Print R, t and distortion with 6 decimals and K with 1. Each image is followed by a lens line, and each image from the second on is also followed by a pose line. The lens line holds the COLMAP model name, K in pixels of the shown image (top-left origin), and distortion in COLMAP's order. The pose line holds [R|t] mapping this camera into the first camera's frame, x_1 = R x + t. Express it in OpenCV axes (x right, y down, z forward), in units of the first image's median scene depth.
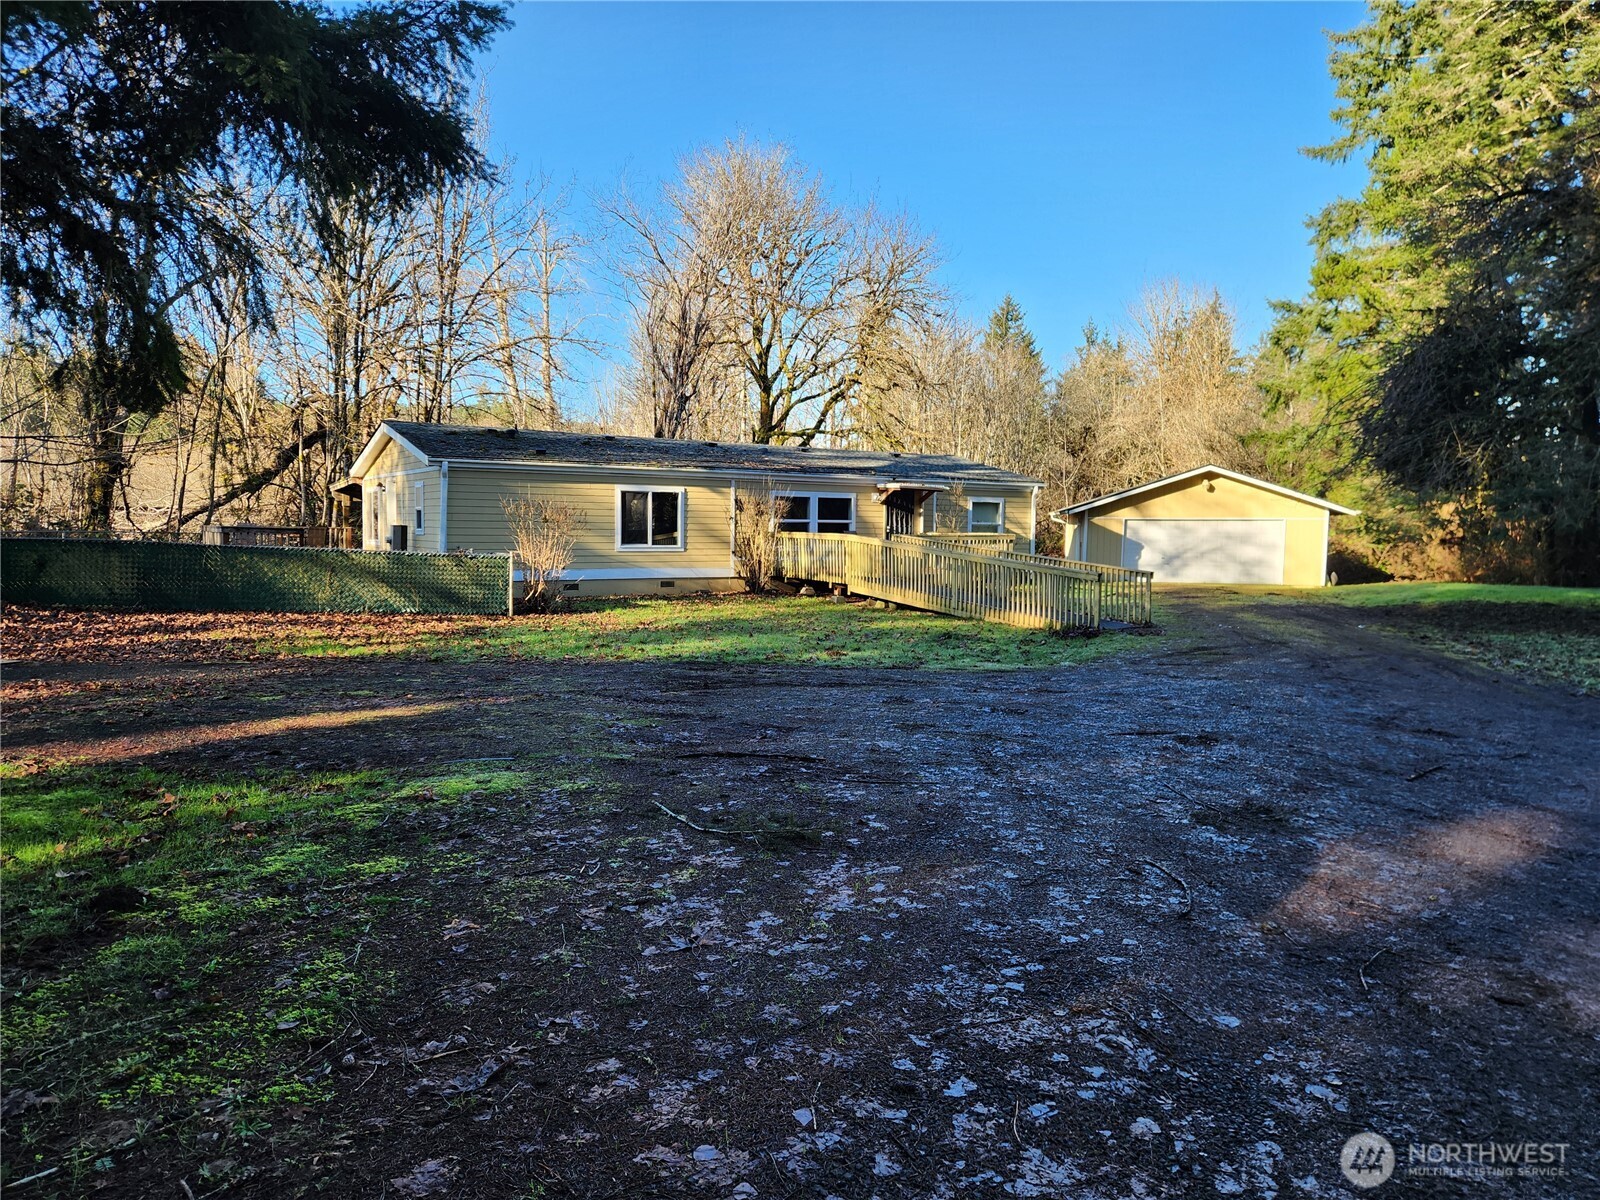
lens RADIAL K [[1088.7, 0, 800.0], [0, 1088.7, 600.0], [0, 0, 1]] dist [0.061746, -0.000005]
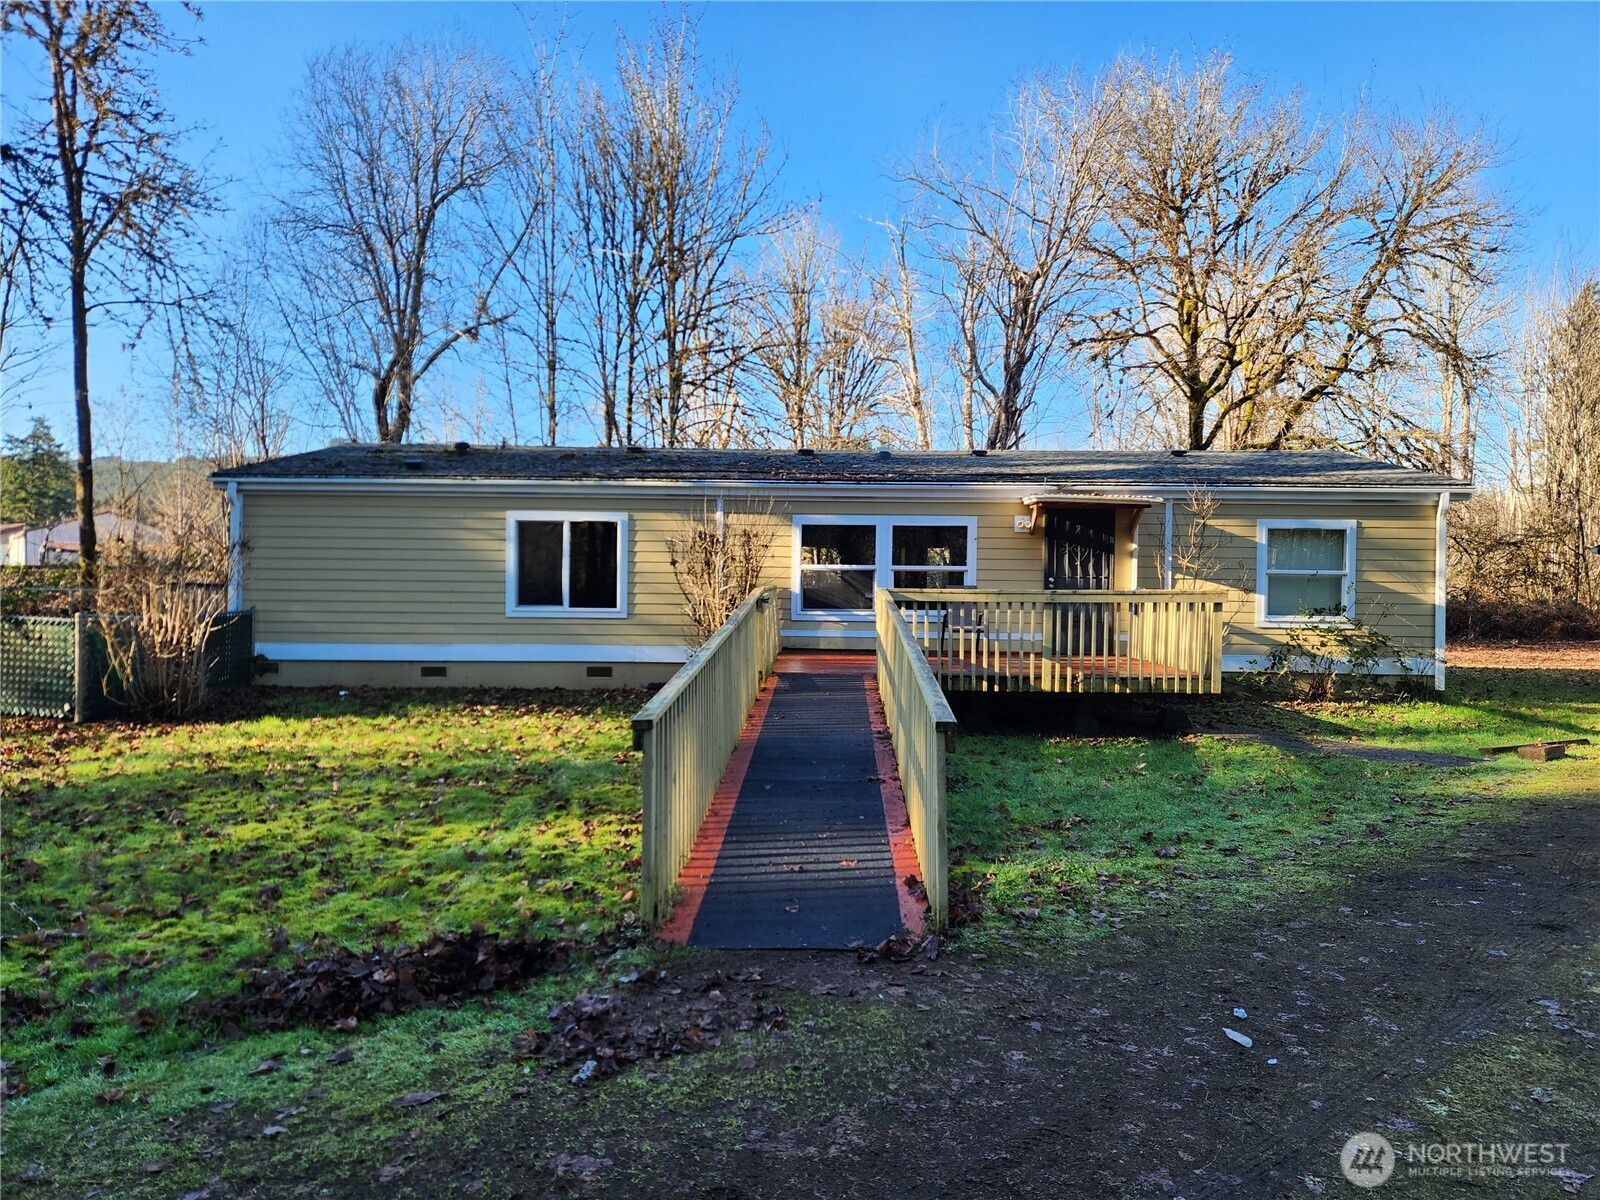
lens RADIAL K [[1088.7, 0, 800.0], [0, 1088.7, 600.0], [0, 0, 1]] dist [0.061746, -0.000005]
pose [[0.831856, 0.002562, -0.554985, 0.217427], [-0.038276, 0.997873, -0.052765, -0.018812], [0.553670, 0.065135, 0.830185, 0.388567]]
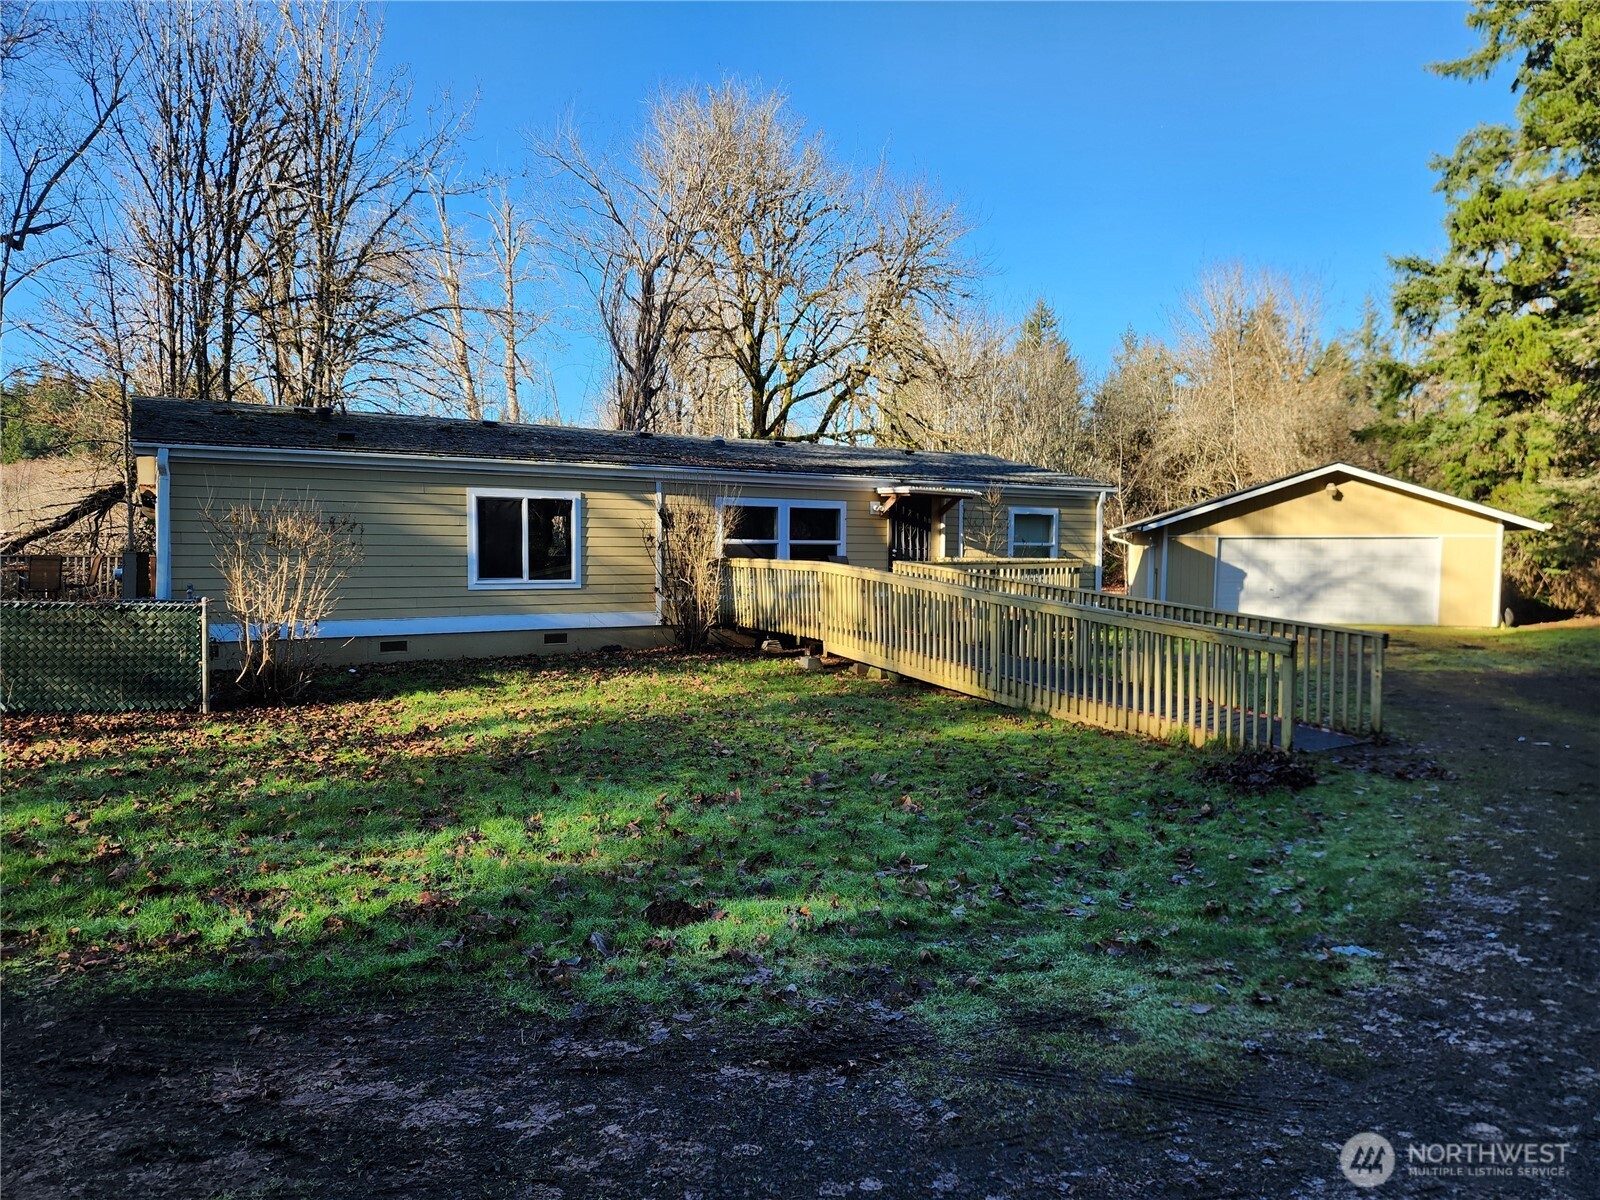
lens RADIAL K [[1088.7, 0, 800.0], [0, 1088.7, 600.0], [0, 0, 1]] dist [0.061746, -0.000005]
pose [[0.999633, -0.005308, -0.026572, 0.030971], [0.004731, 0.999753, -0.021728, -0.015956], [0.026681, 0.021594, 0.999411, 0.239774]]
